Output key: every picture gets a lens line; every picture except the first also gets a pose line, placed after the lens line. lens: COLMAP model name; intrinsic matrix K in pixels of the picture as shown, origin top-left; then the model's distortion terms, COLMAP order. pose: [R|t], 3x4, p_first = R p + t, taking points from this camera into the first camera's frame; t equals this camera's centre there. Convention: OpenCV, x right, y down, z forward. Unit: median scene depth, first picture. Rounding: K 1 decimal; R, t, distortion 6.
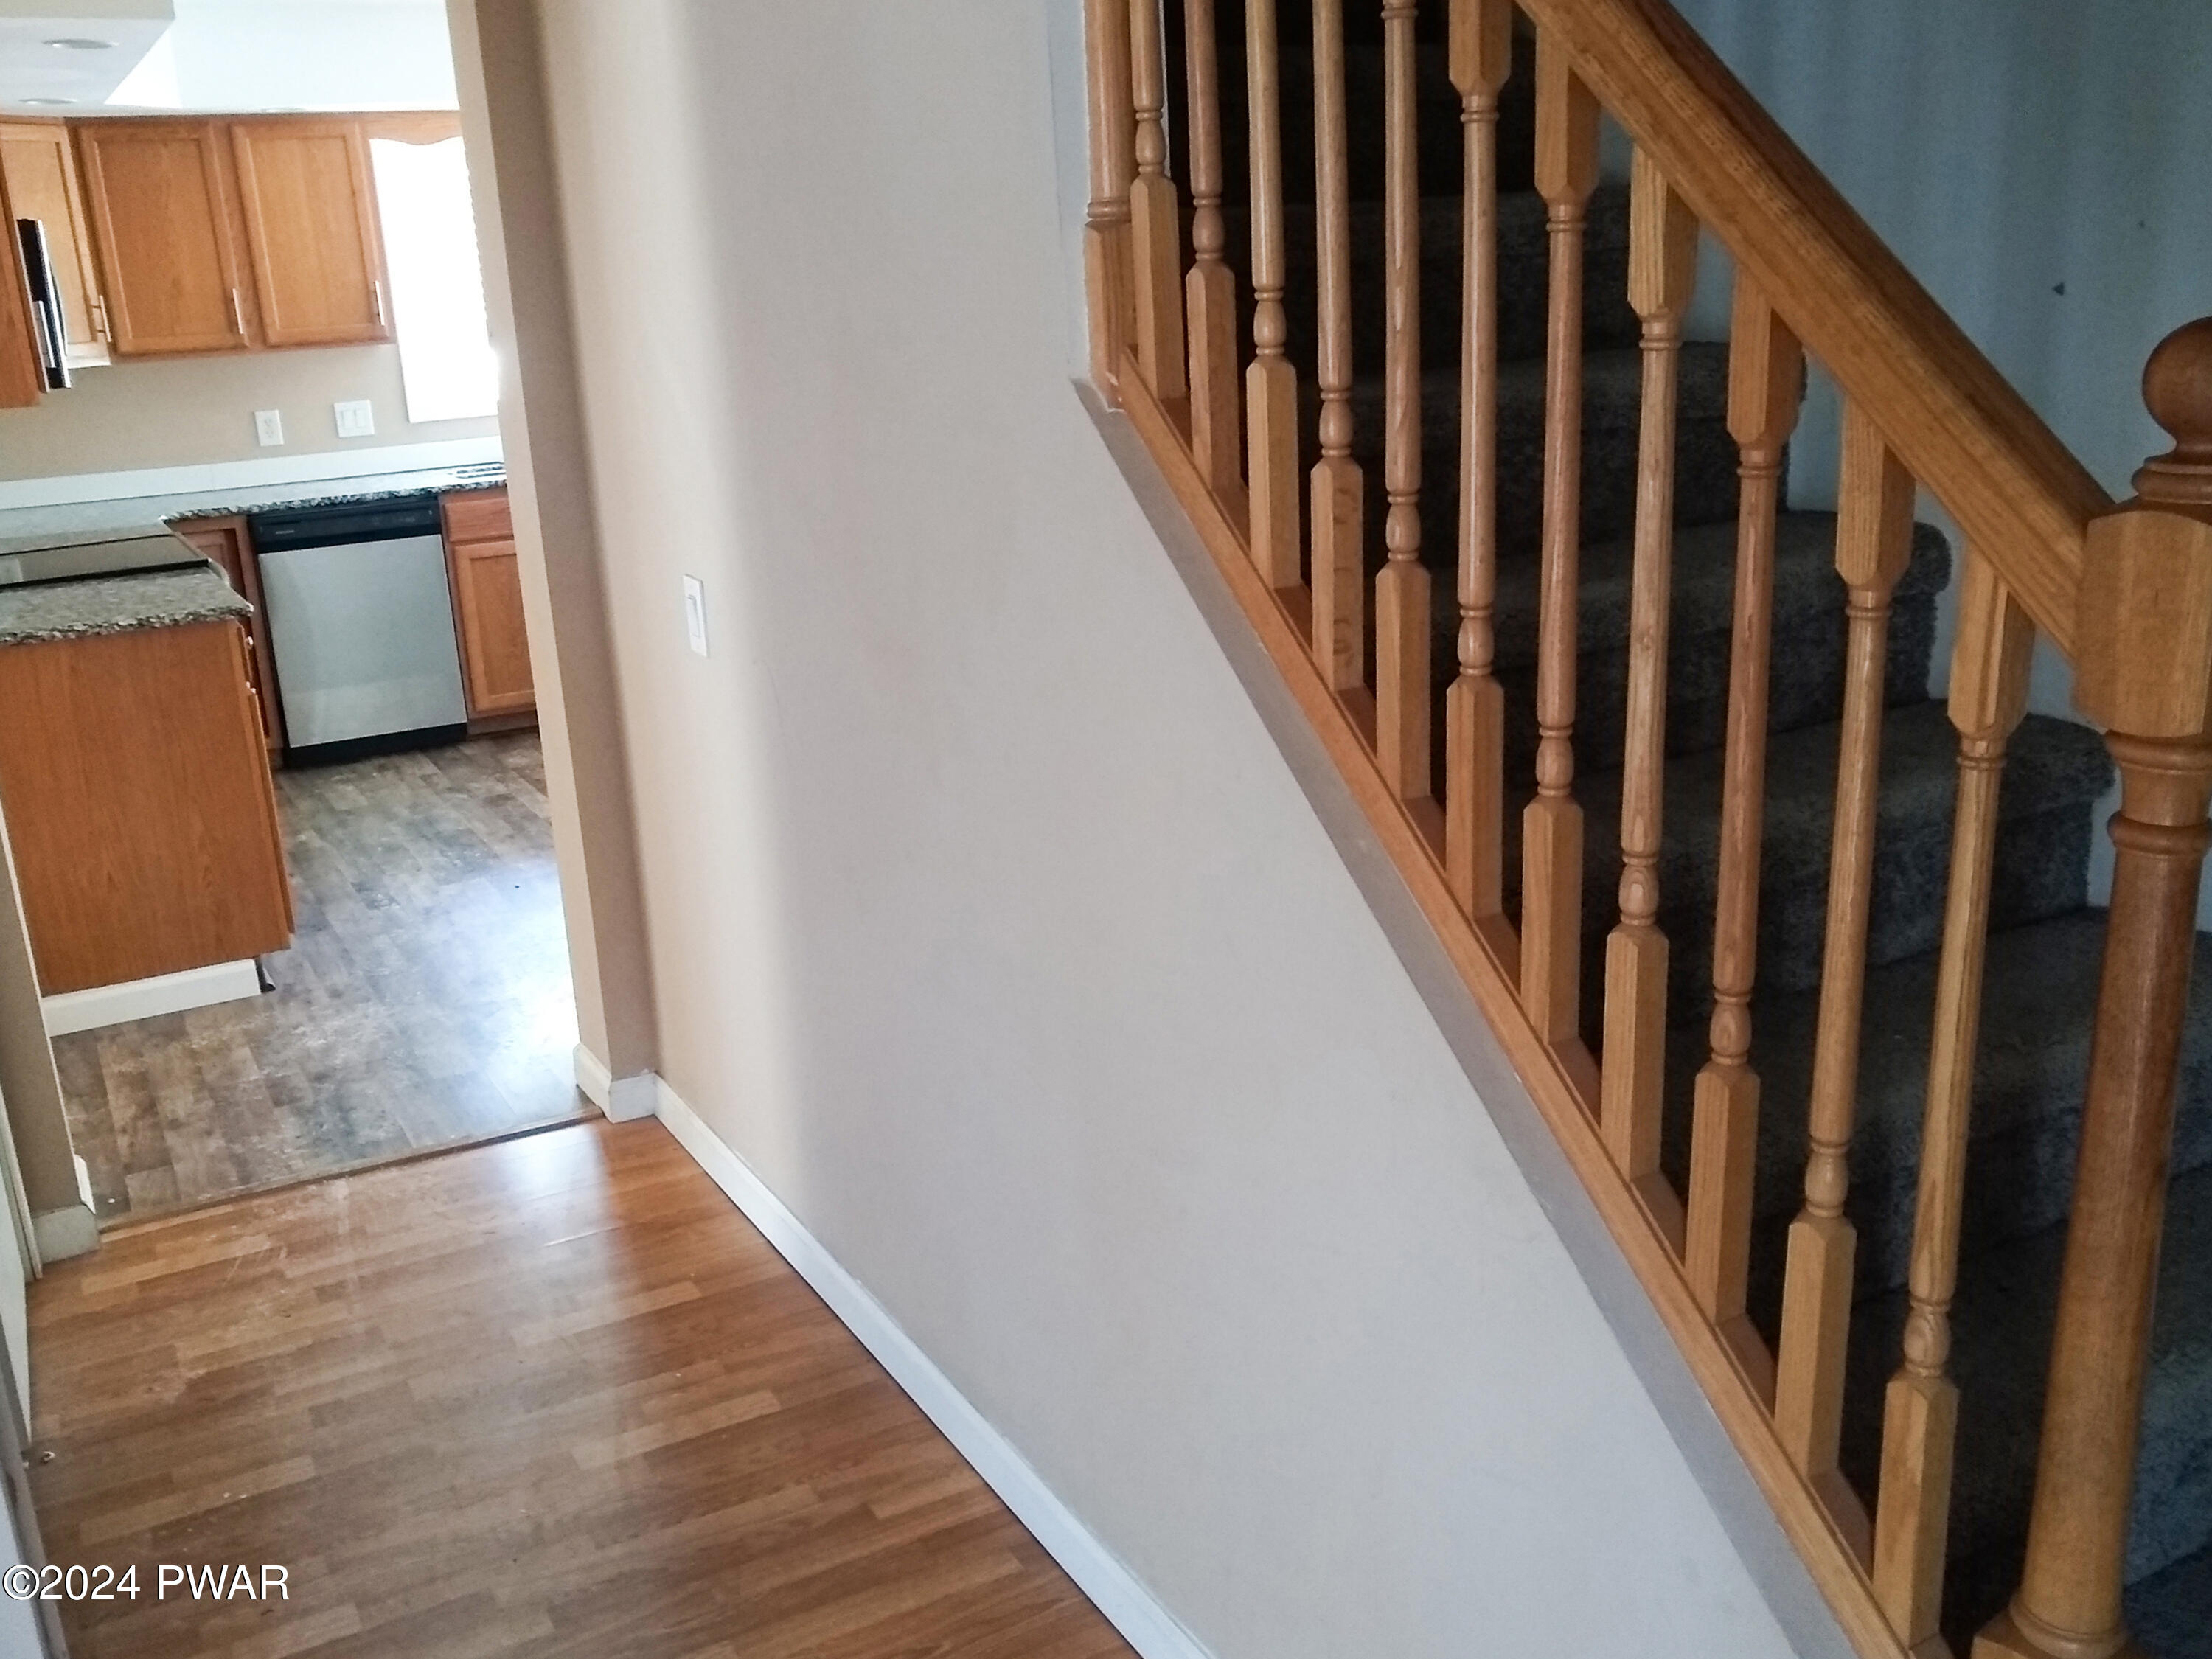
lens RADIAL K [[1941.6, 0, 1106.0], [0, 1941.6, 829.5], [0, 0, 1]] dist [0.054041, -0.233798]
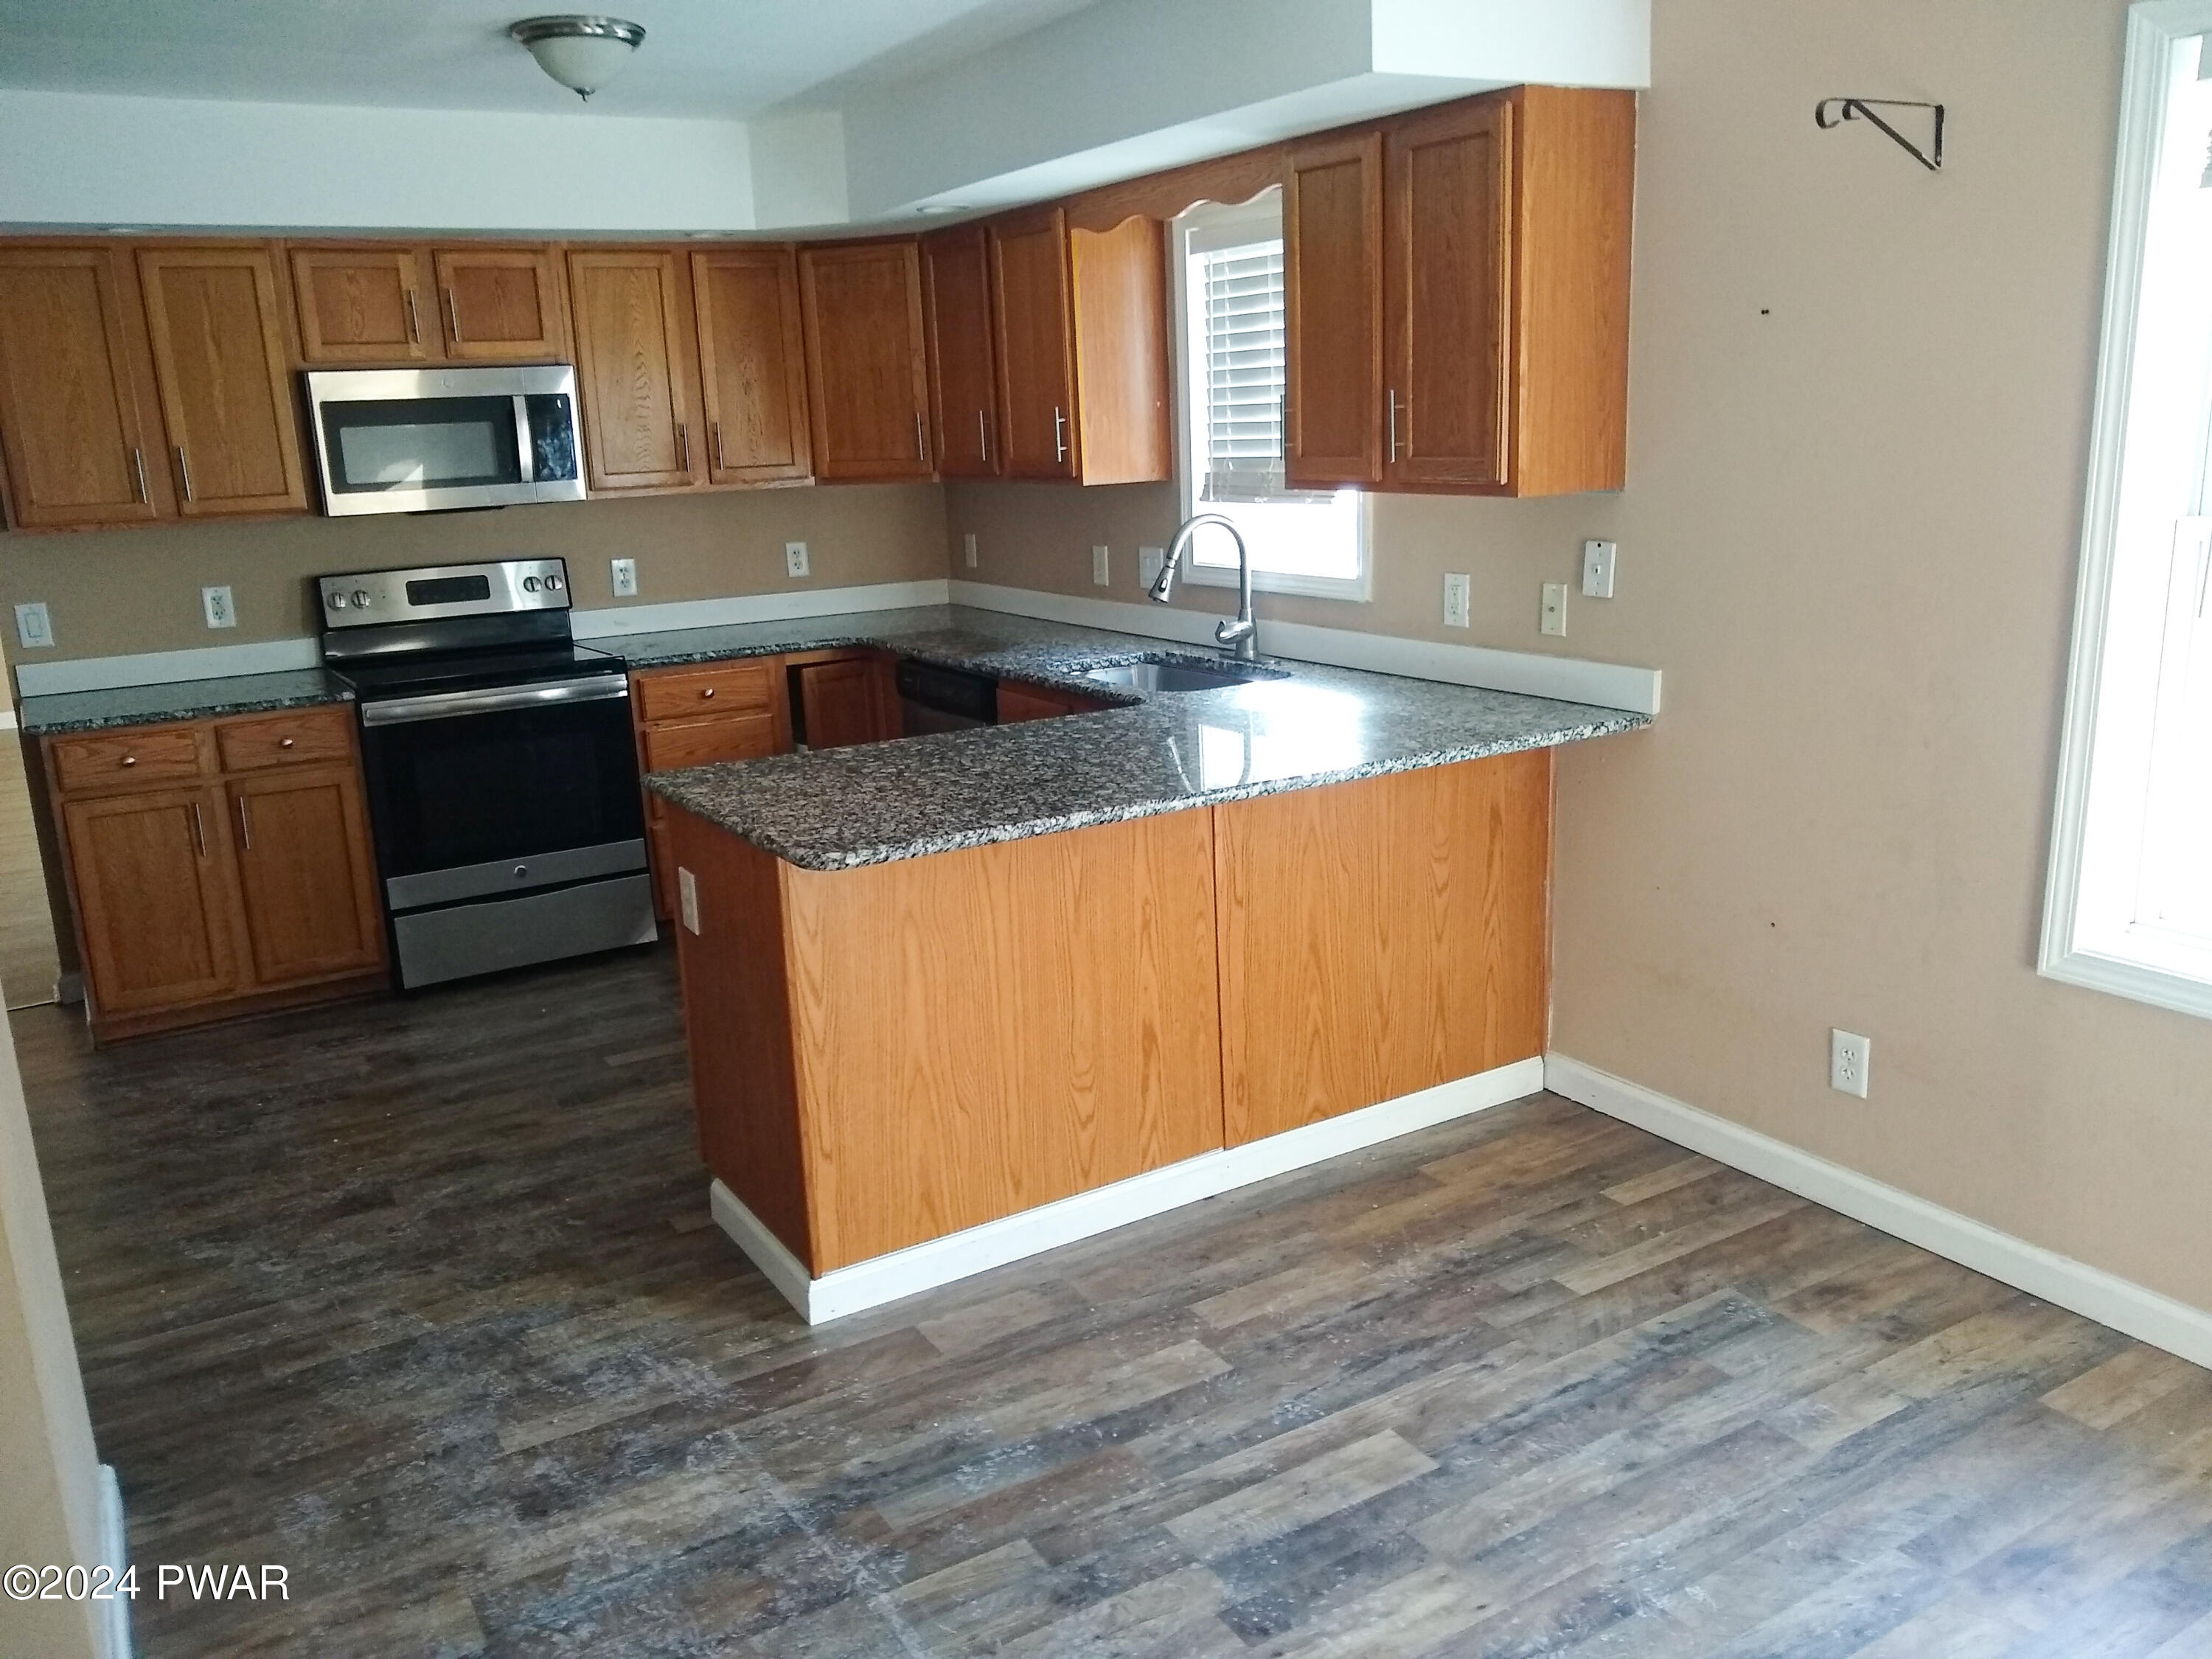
lens RADIAL K [[1830.1, 0, 1106.0], [0, 1830.1, 829.5], [0, 0, 1]] dist [0.004585, 0.002274]
pose [[0.085568, 0.296316, -0.951249, 0.487325], [-0.257000, 0.929006, 0.266270, -0.380427], [0.962616, 0.221687, 0.155646, 1.067627]]
